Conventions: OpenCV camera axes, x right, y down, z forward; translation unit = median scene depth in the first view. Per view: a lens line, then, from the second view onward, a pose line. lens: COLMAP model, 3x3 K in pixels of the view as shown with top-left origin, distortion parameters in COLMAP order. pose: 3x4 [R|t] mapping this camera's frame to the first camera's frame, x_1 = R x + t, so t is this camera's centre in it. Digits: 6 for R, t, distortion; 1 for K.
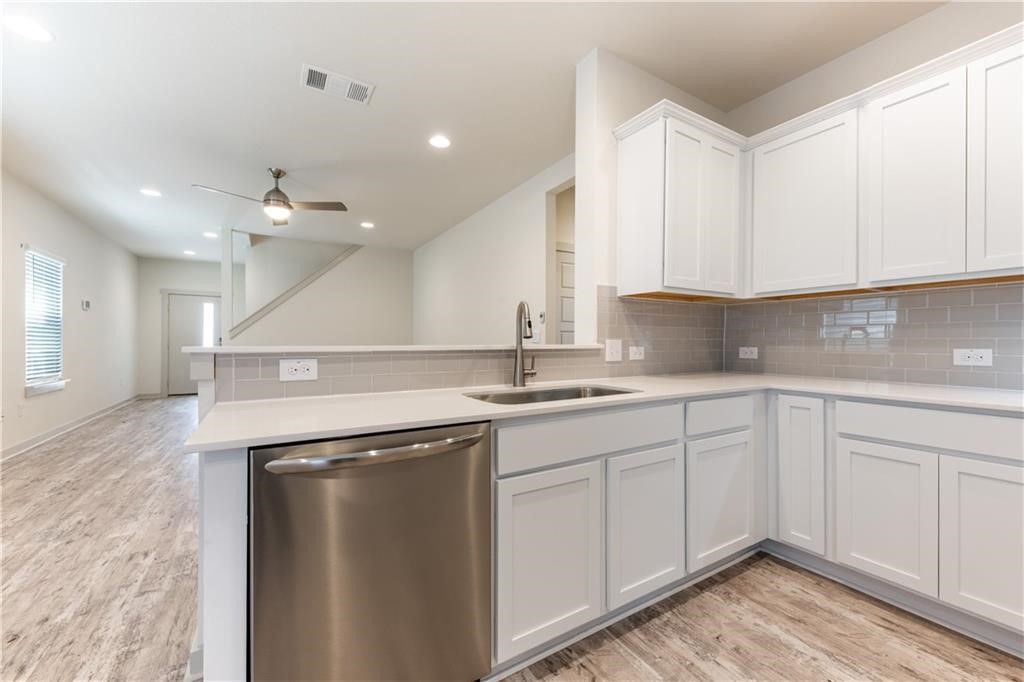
lens RADIAL K [[411.6, 0, 515.2], [0, 411.6, 340.5], [0, 0, 1]] dist [0.006960, -0.001380]
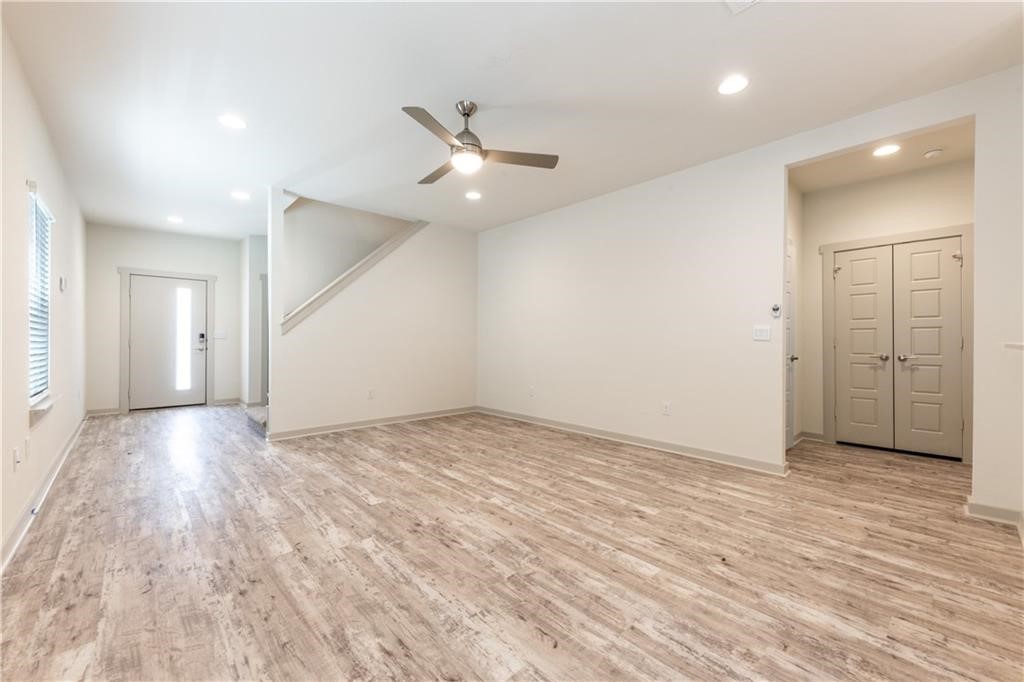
lens RADIAL K [[411.6, 0, 514.5], [0, 411.6, 340.1], [0, 0, 1]] dist [0.006960, -0.001380]
pose [[0.978827, -0.001918, 0.204679, -0.643956], [0.000164, 0.999963, 0.008582, -0.000845], [-0.204688, -0.008367, 0.978792, 0.260662]]
